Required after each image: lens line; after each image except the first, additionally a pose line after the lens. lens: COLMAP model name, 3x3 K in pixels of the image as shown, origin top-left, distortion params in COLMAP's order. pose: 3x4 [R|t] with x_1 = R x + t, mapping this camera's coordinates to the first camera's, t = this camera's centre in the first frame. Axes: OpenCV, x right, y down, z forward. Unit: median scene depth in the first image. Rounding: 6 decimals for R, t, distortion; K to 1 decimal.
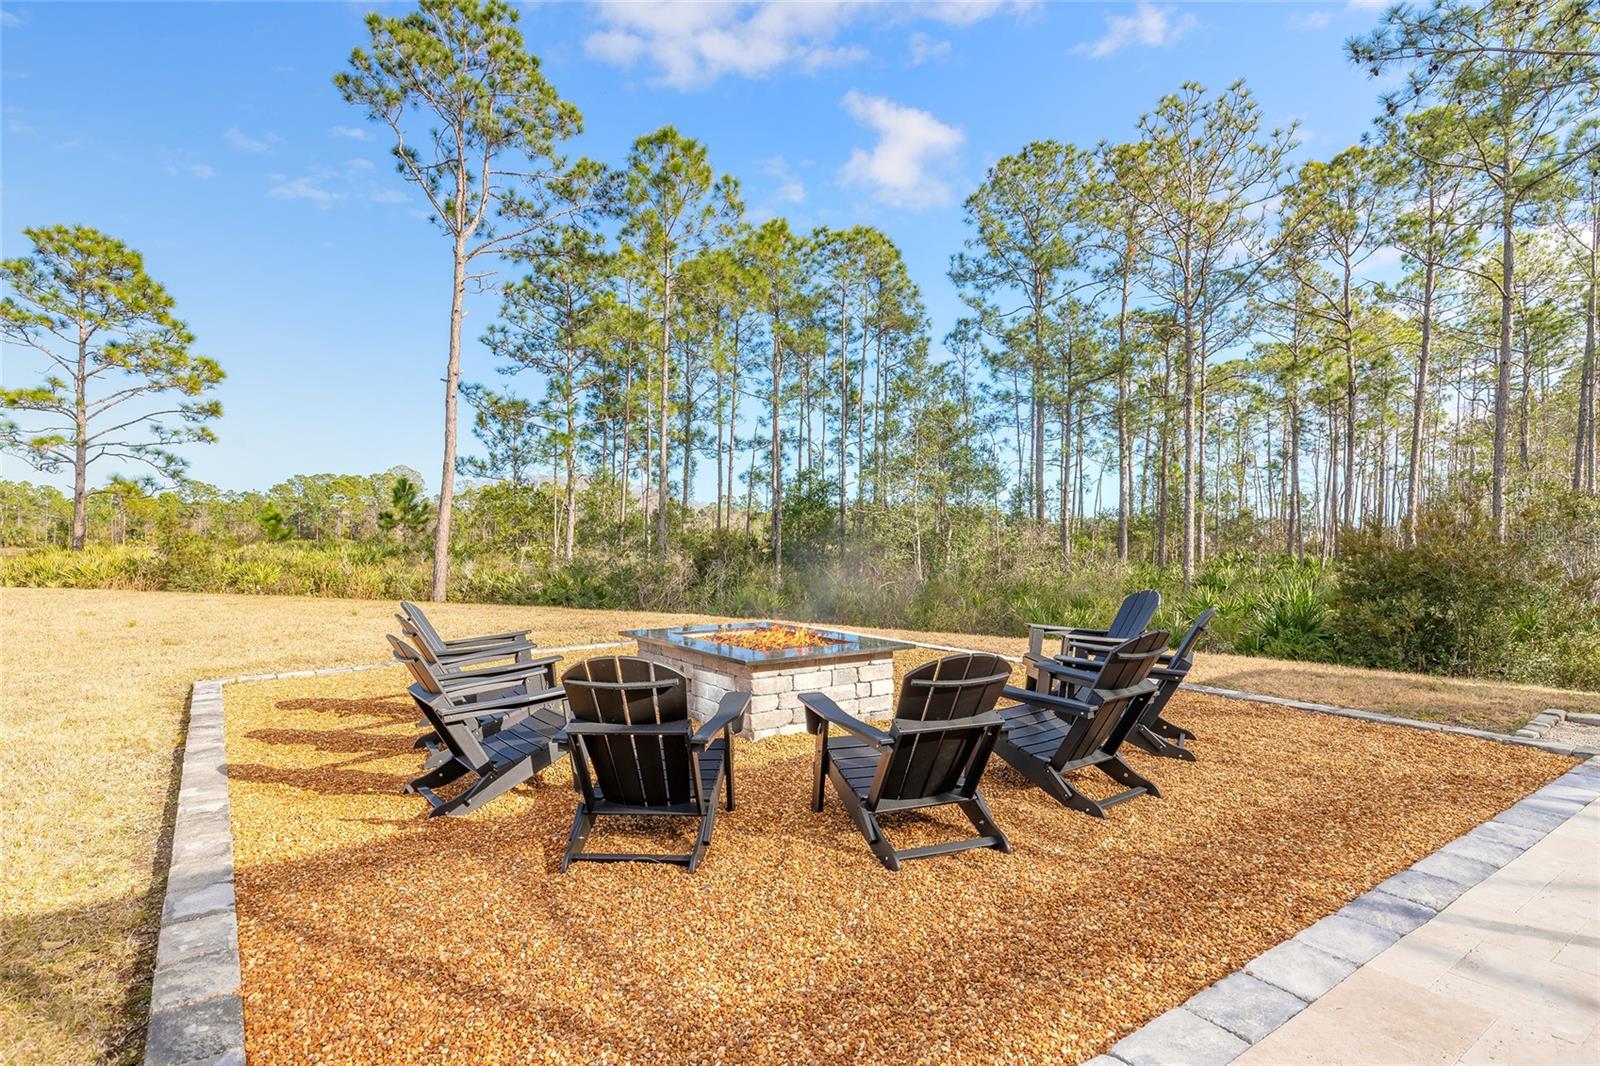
lens RADIAL K [[819.8, 0, 793.5], [0, 819.8, 538.5], [0, 0, 1]] dist [-0.000618, 0.000392]
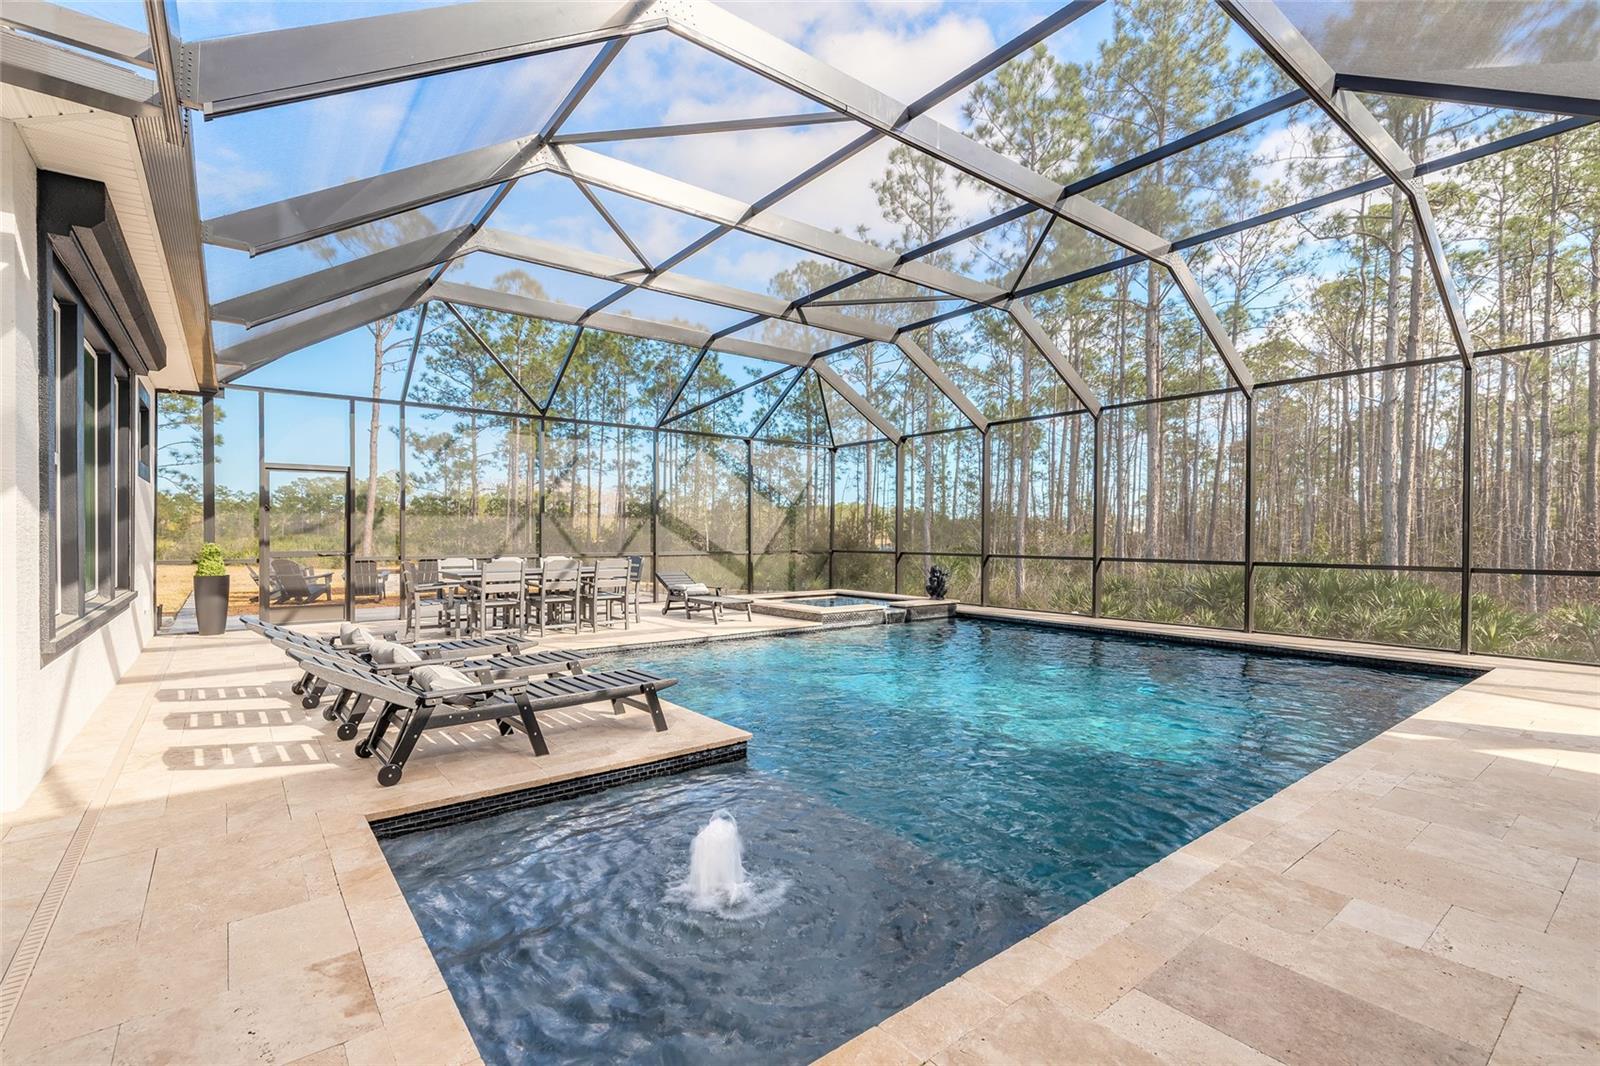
lens RADIAL K [[723.0, 0, 800.0], [0, 723.0, 533.0], [0, 0, 1]] dist [-0.003056, -0.000491]
pose [[0.998374, 0.000256, 0.057006, 0.198939], [-0.000245, 1.000000, -0.000194, -0.000892], [-0.057006, 0.000179, 0.998374, -0.262162]]
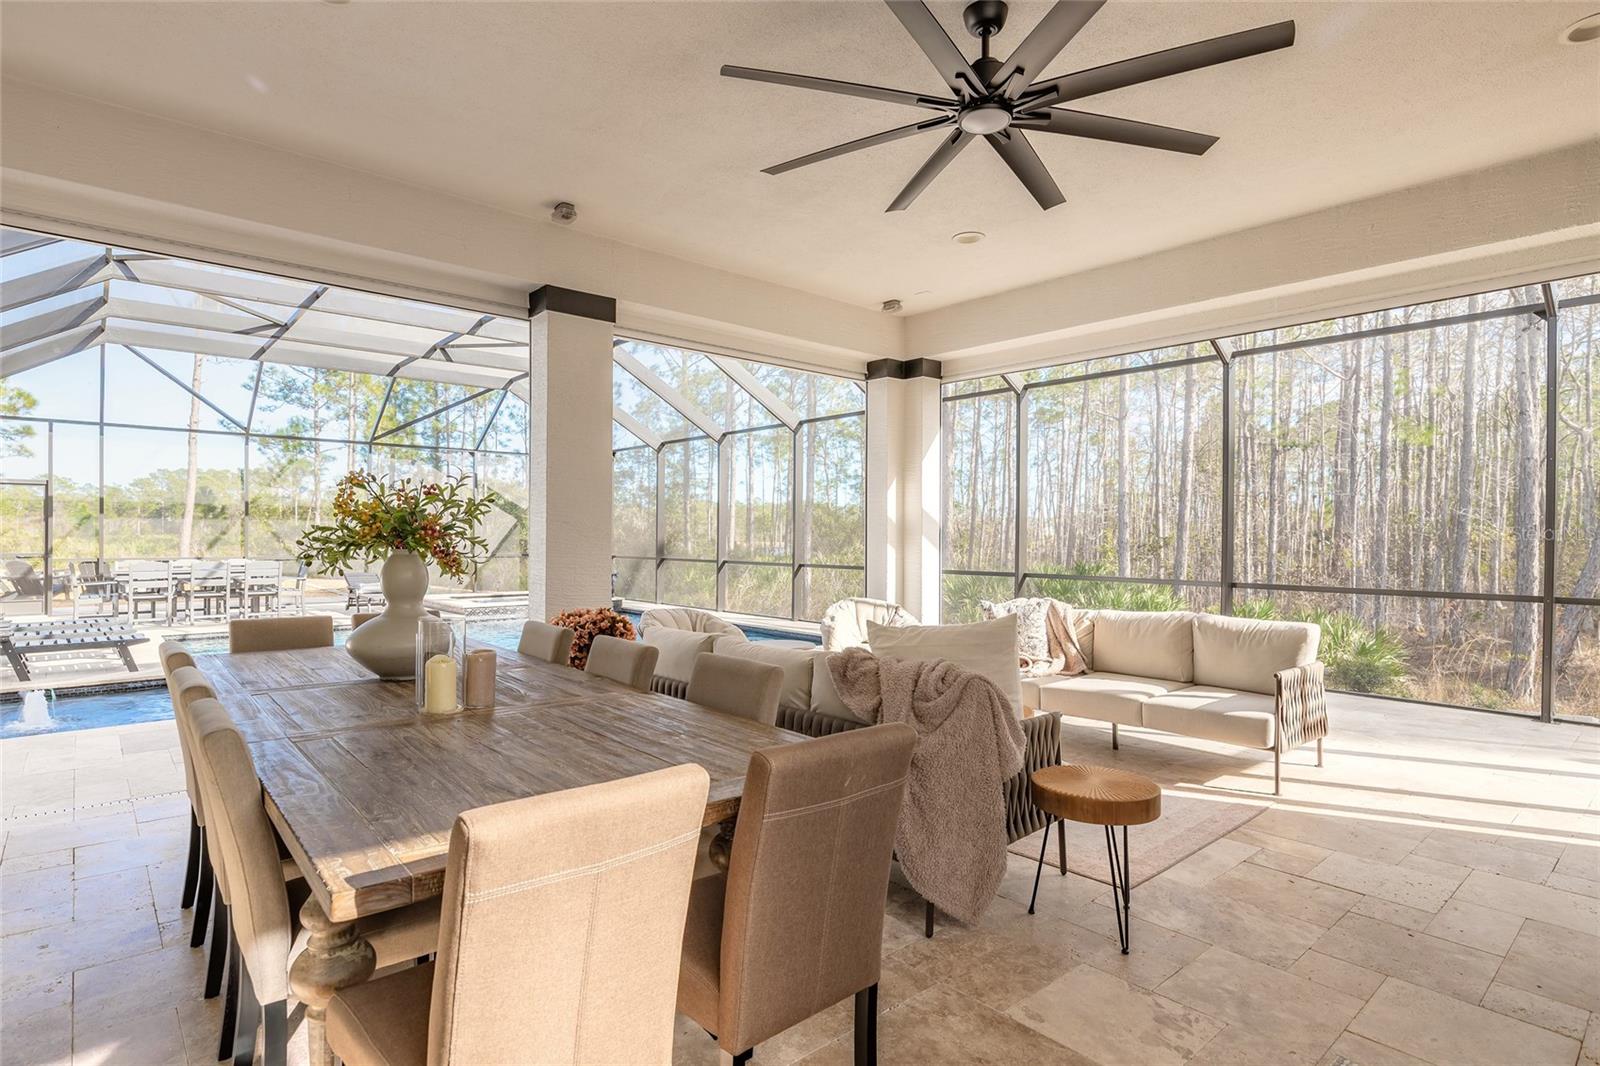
lens RADIAL K [[819.8, 0, 793.5], [0, 819.8, 538.5], [0, 0, 1]] dist [-0.000618, 0.000392]
pose [[0.994615, 0.002412, 0.103615, 0.319260], [-0.002819, 0.999989, 0.003782, -0.002767], [-0.103605, -0.004054, 0.994610, -0.359091]]
